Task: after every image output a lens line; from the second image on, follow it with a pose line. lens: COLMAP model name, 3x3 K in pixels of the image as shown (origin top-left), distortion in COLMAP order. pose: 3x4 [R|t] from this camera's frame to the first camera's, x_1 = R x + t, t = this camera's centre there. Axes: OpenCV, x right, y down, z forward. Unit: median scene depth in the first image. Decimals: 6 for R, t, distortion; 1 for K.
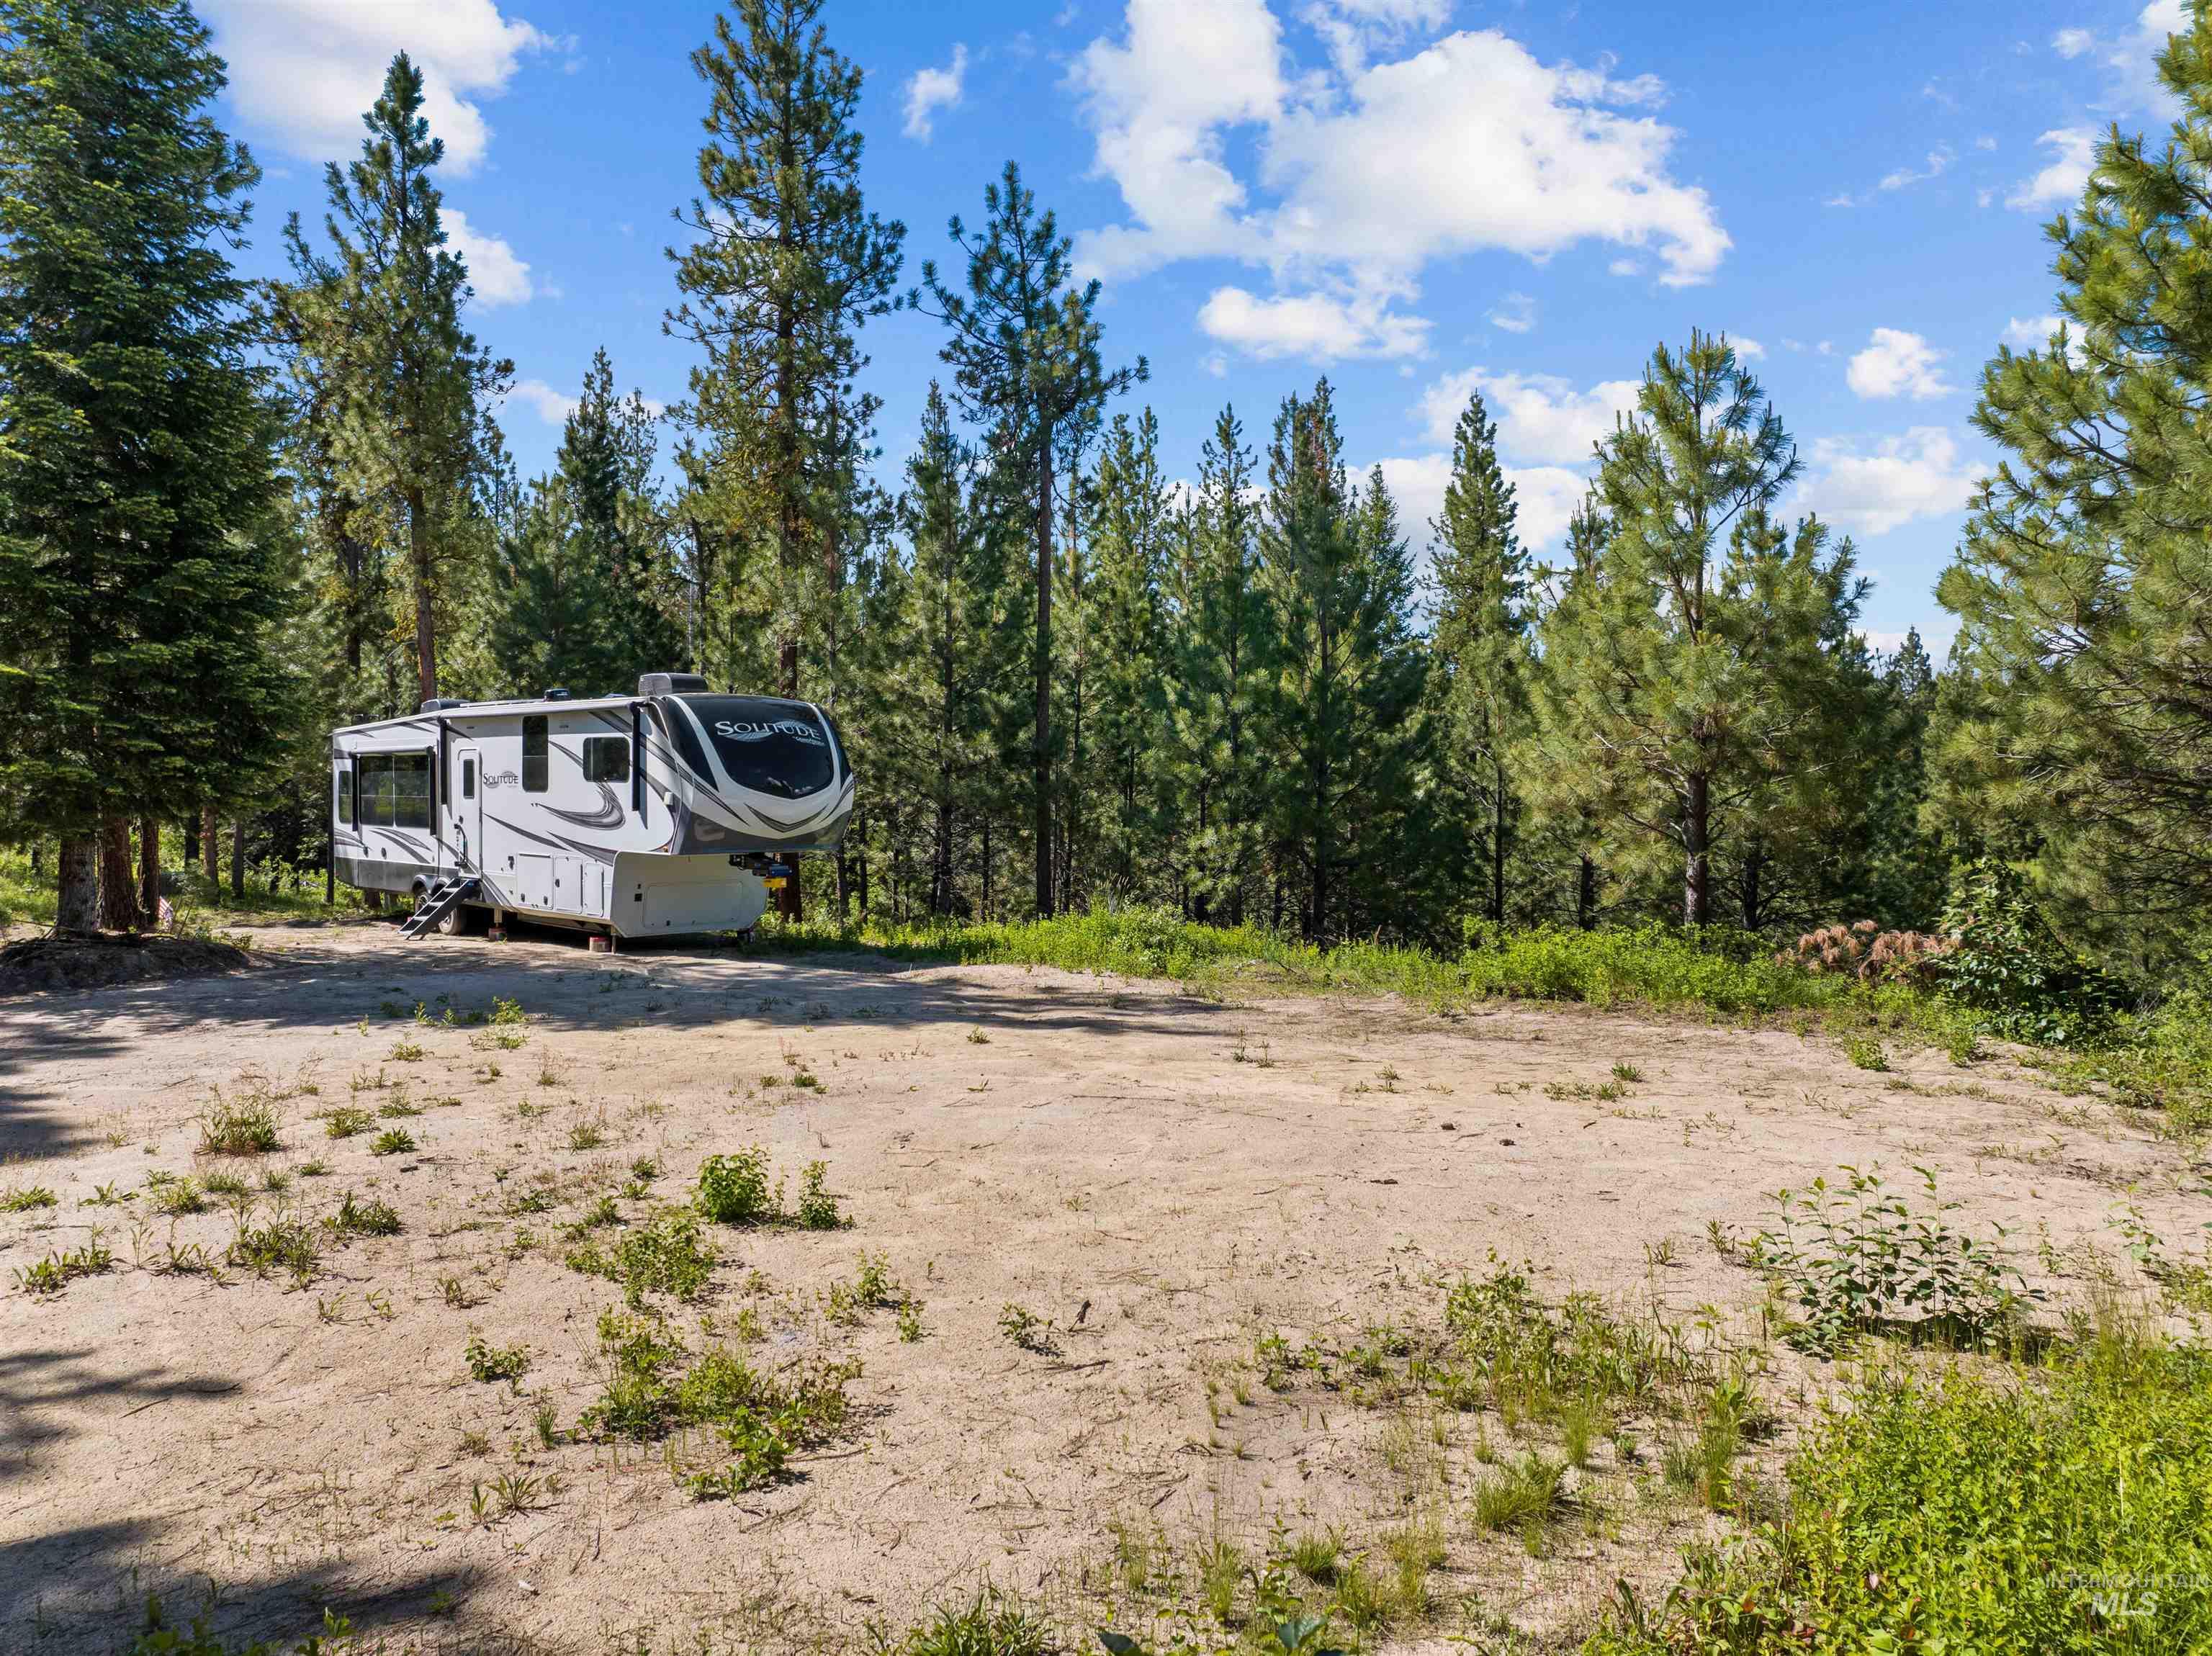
lens RADIAL K [[1562.4, 0, 1104.0], [0, 1562.4, 834.8], [0, 0, 1]] dist [-0.034148, -0.004045]
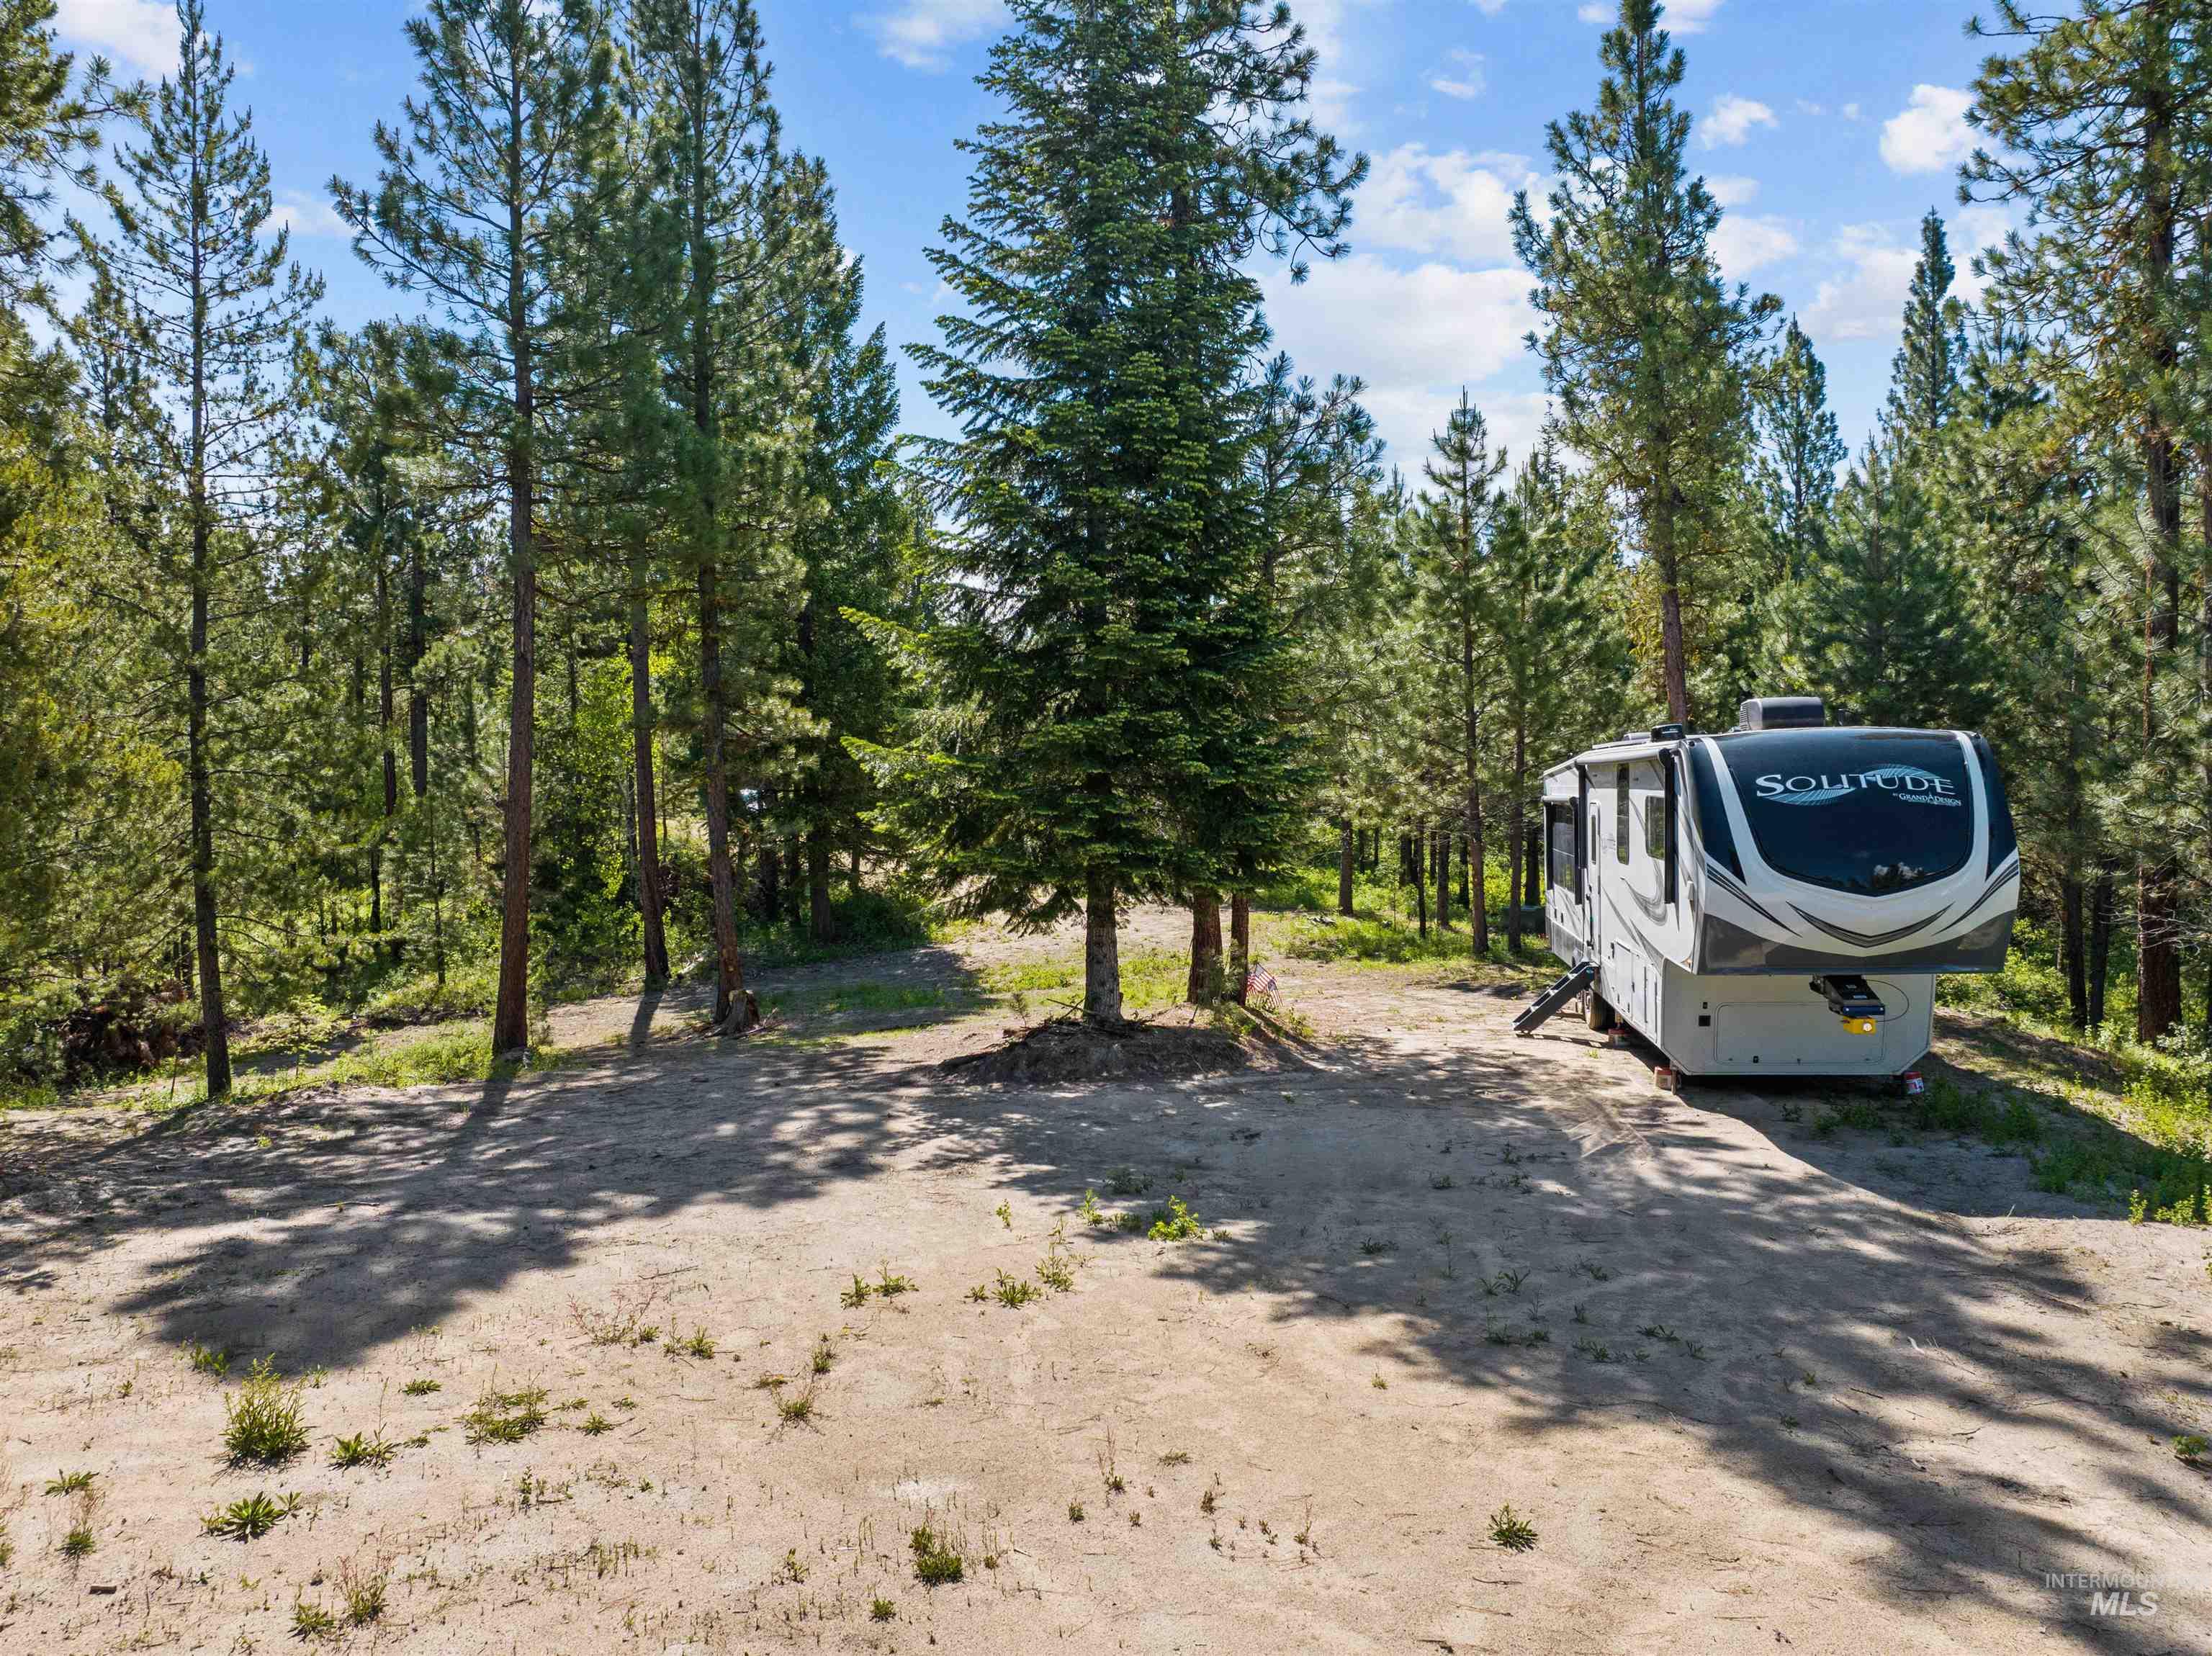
lens RADIAL K [[1601.2, 0, 1113.9], [0, 1601.2, 852.2], [0, 0, 1]] dist [-0.030668, 0.002422]
pose [[0.562041, 0.015633, -0.826961, 0.125414], [-0.001308, 0.999837, 0.018011, -0.041575], [0.827108, -0.009041, 0.561970, 0.315334]]
